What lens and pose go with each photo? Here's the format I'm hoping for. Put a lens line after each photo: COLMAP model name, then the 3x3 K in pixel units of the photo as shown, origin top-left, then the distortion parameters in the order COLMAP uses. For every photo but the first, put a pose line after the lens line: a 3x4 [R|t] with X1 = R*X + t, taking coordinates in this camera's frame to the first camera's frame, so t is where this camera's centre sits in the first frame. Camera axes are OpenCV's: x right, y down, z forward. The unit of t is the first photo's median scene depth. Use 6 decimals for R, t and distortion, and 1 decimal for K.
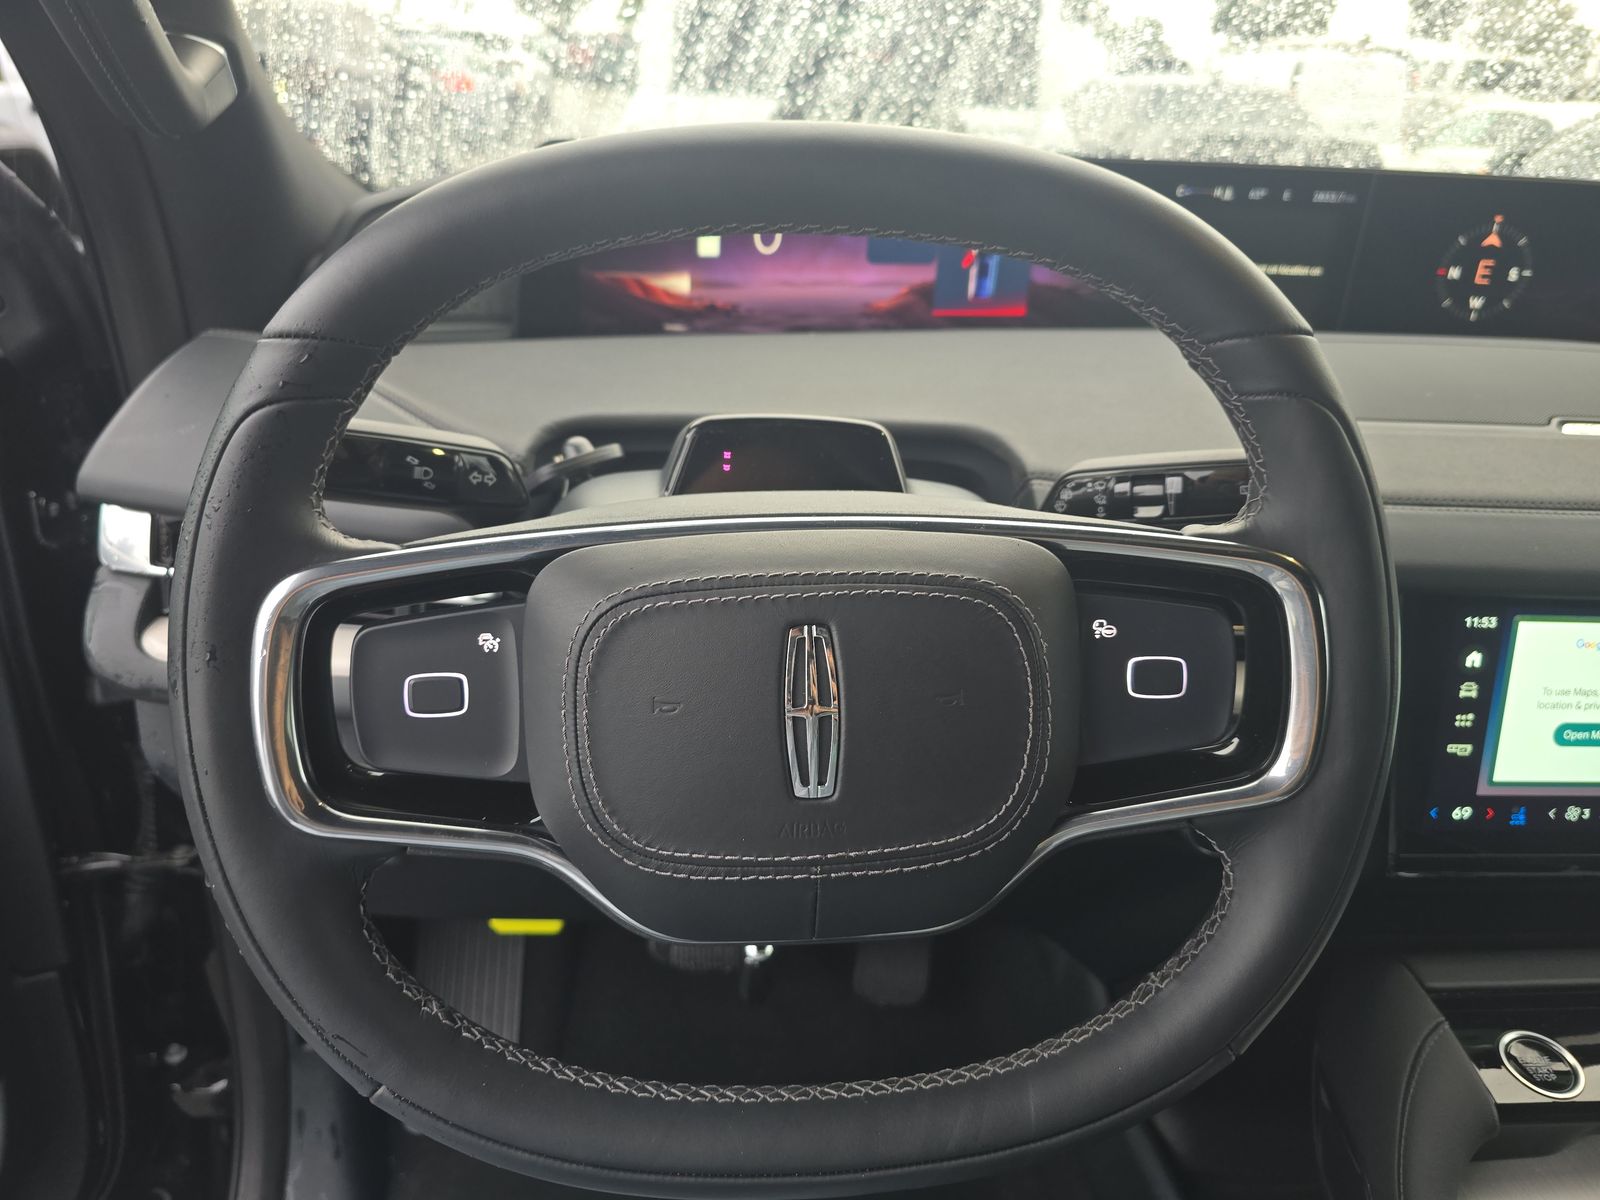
lens RADIAL K [[1141.6, 0, 800.0], [0, 1141.6, 600.0], [0, 0, 1]] dist [0.002391, -0.001139]
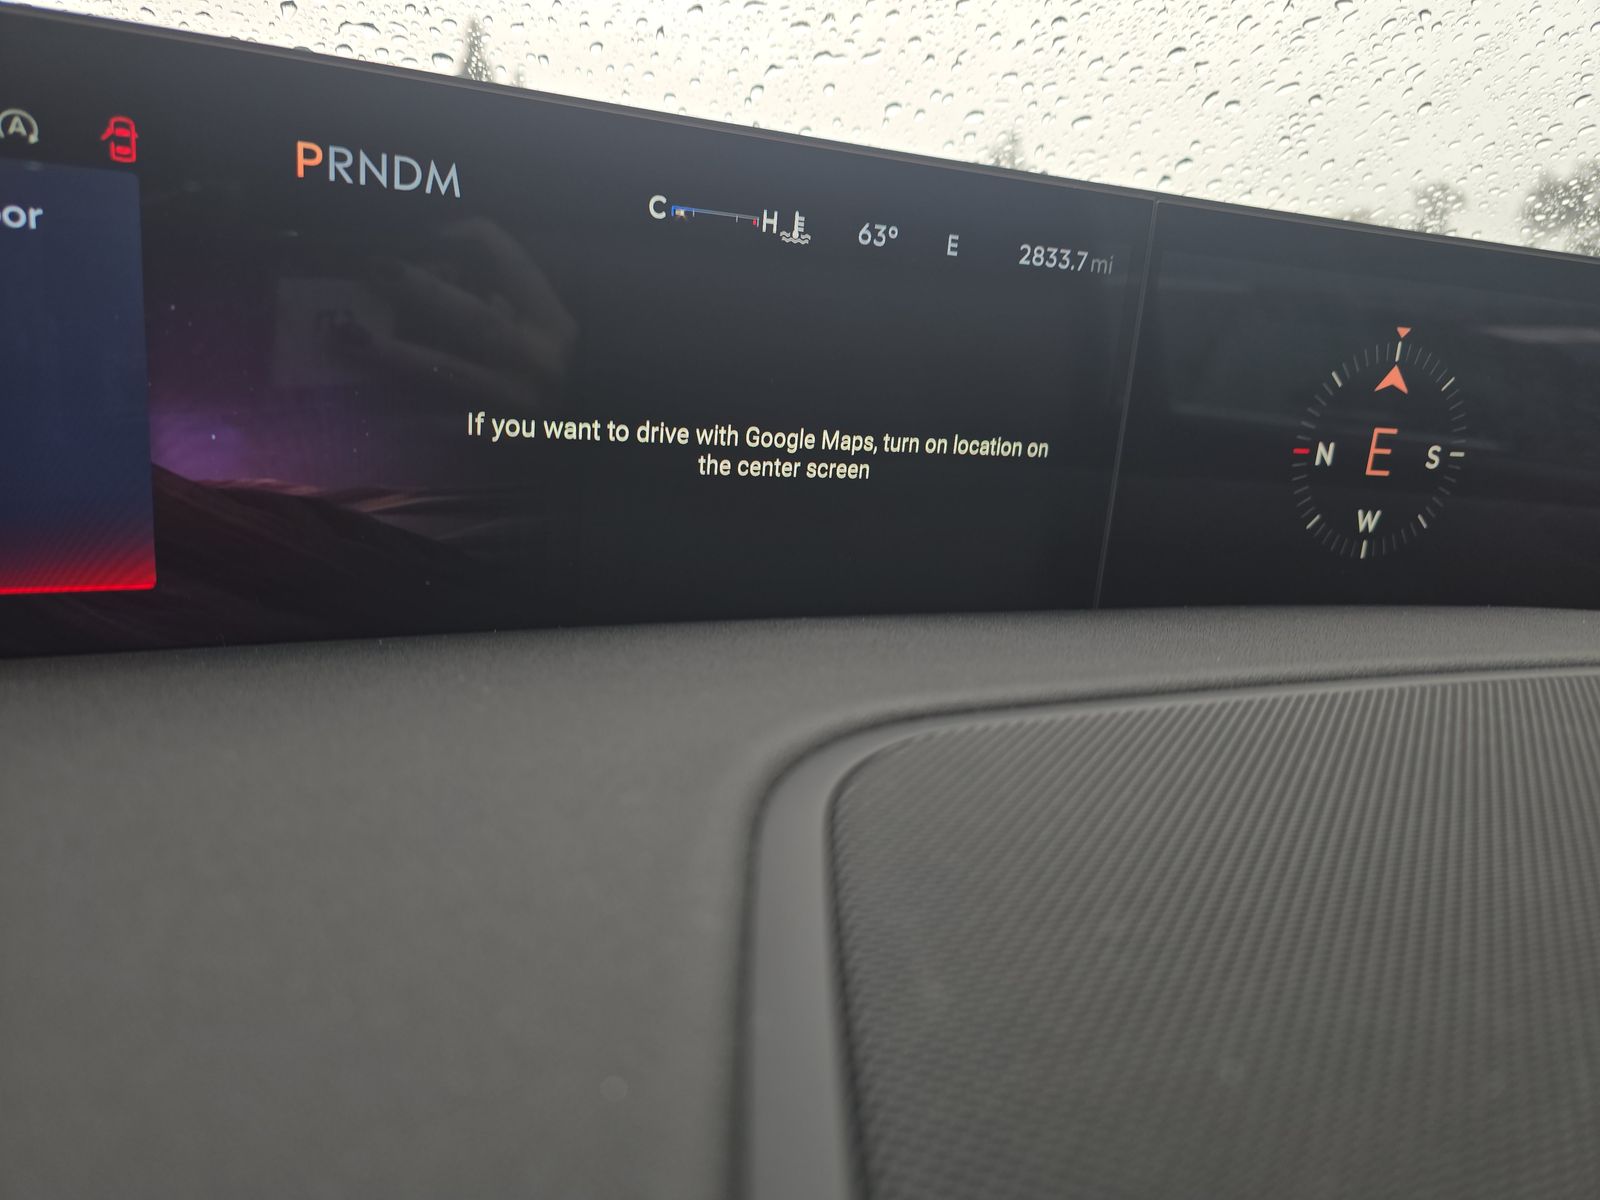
lens RADIAL K [[1094.1, 0, 800.0], [0, 1094.1, 600.0], [0, 0, 1]] dist [0.063163, -0.056208]
pose [[0.952457, -0.038111, 0.302279, 0.399456], [0.095053, 0.979795, -0.175973, -0.275559], [-0.289465, 0.196339, 0.936836, 1.050003]]
